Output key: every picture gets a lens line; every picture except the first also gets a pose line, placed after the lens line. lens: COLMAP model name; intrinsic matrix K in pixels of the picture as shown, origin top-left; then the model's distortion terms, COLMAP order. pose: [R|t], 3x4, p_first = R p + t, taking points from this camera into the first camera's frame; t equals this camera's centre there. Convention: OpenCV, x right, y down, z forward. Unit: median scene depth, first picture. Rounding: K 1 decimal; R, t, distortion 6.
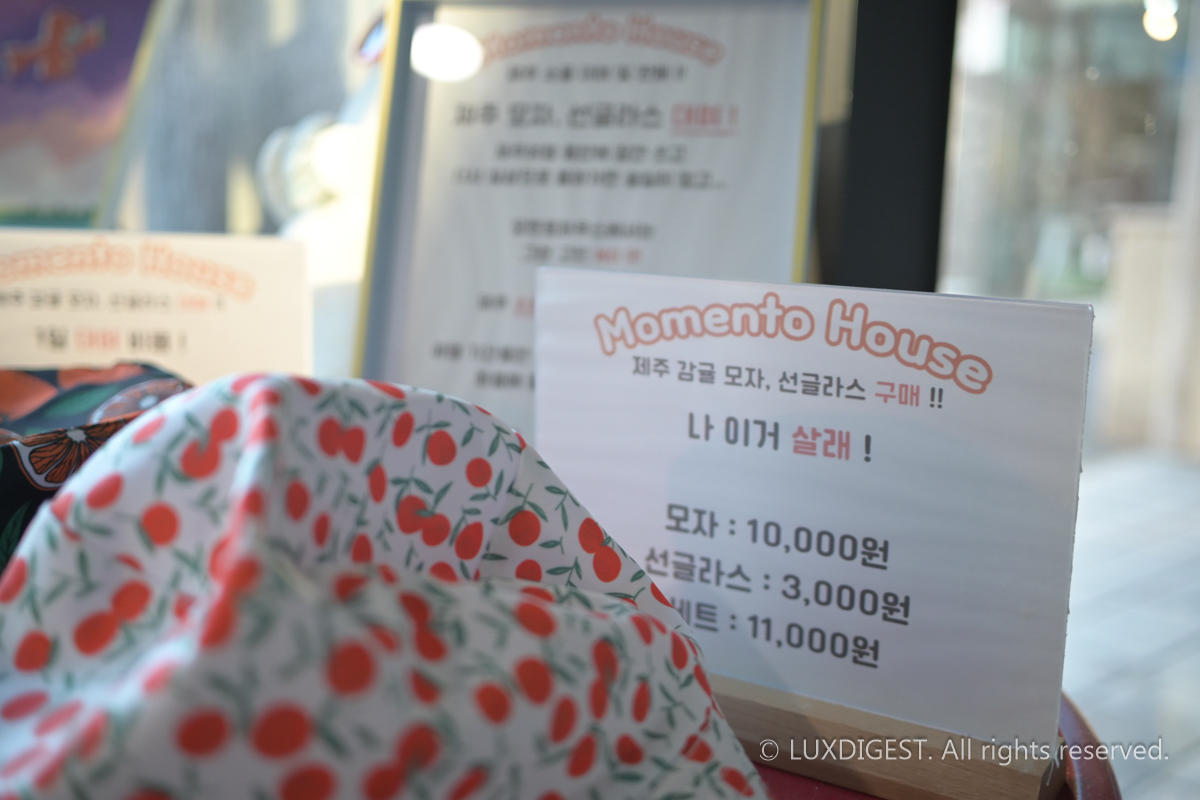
lens RADIAL K [[1290.6, 0, 598.7], [0, 1290.6, 397.0], [0, 0, 1]] dist [0.004799, 0.000000]
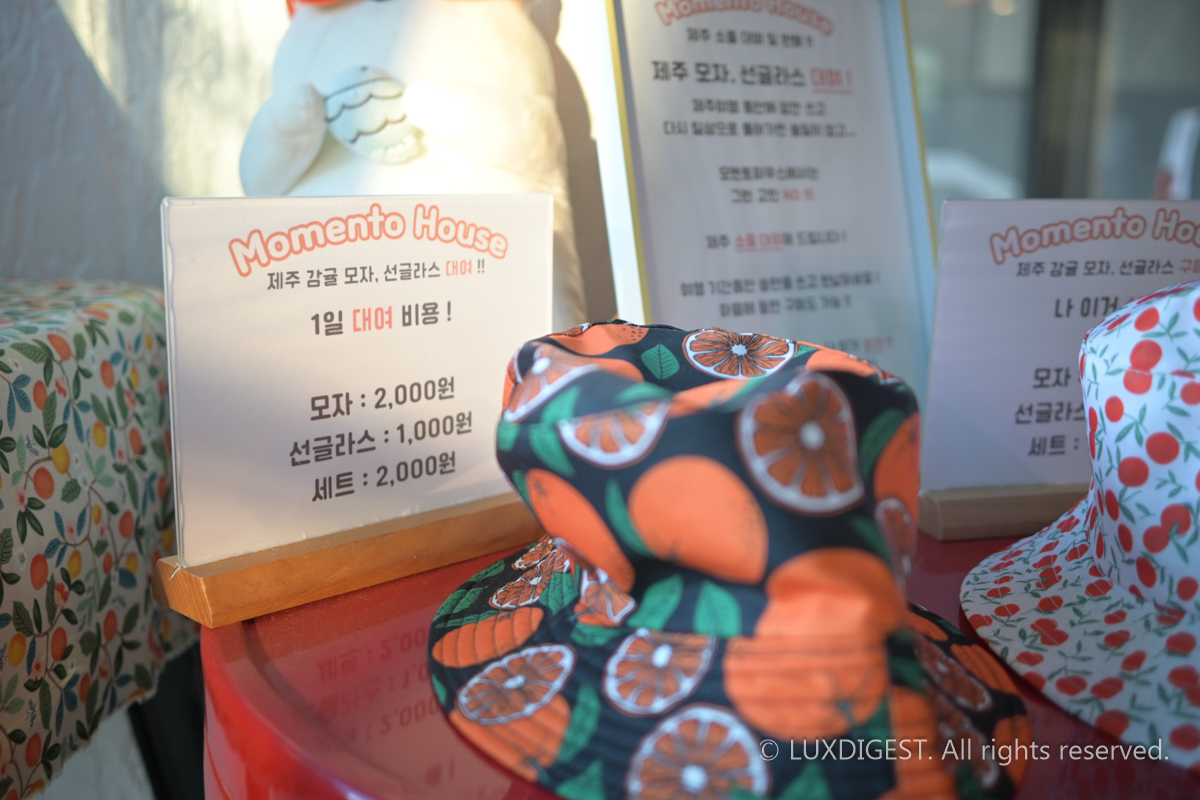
lens RADIAL K [[1290.6, 0, 604.2], [0, 1290.6, 395.9], [0, 0, 1]] dist [0.004799, 0.000000]
pose [[0.687981, -0.153325, 0.709347, -1.294277], [0.126648, 0.987794, 0.090678, -0.074107], [-0.714592, 0.027452, 0.699002, 0.392507]]
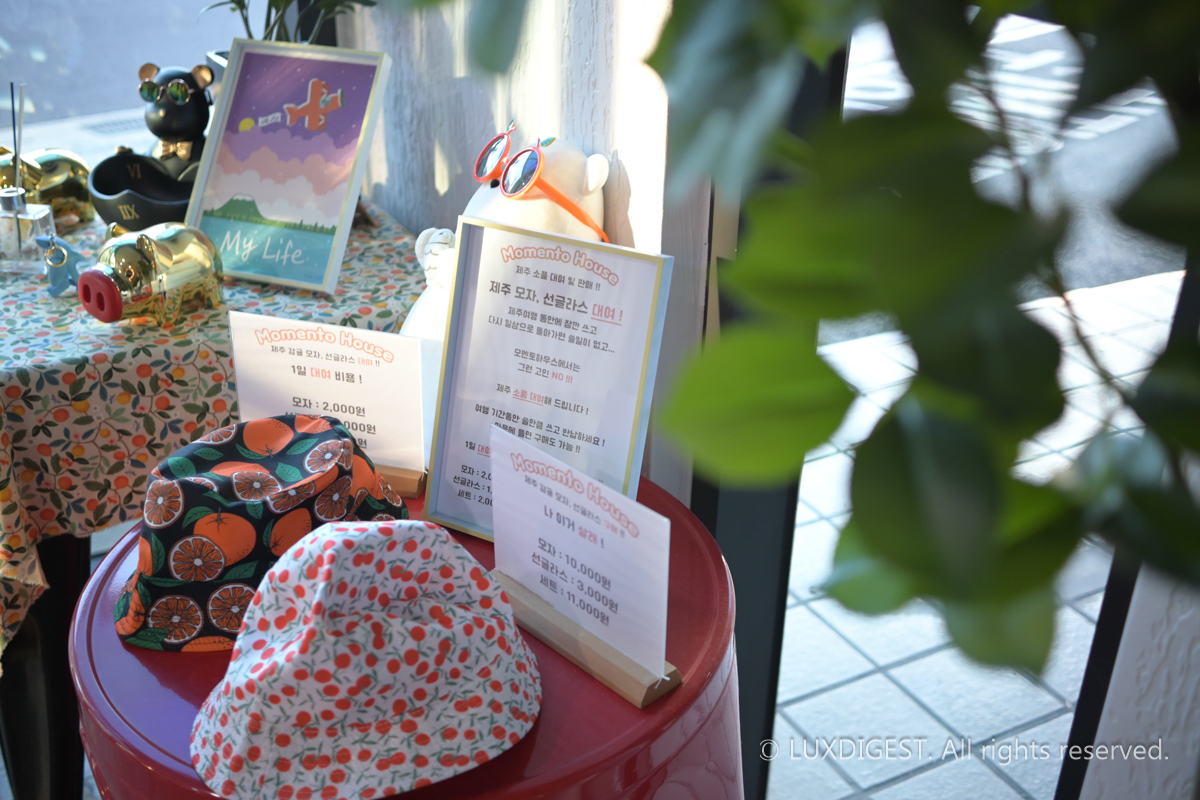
lens RADIAL K [[1290.6, 0, 604.5], [0, 1290.6, 391.7], [0, 0, 1]] dist [0.004799, 0.000000]
pose [[0.970107, 0.105496, -0.218547, 0.660136], [-0.040524, 0.958345, 0.282725, -0.840103], [0.239270, -0.265417, 0.933972, -1.052008]]
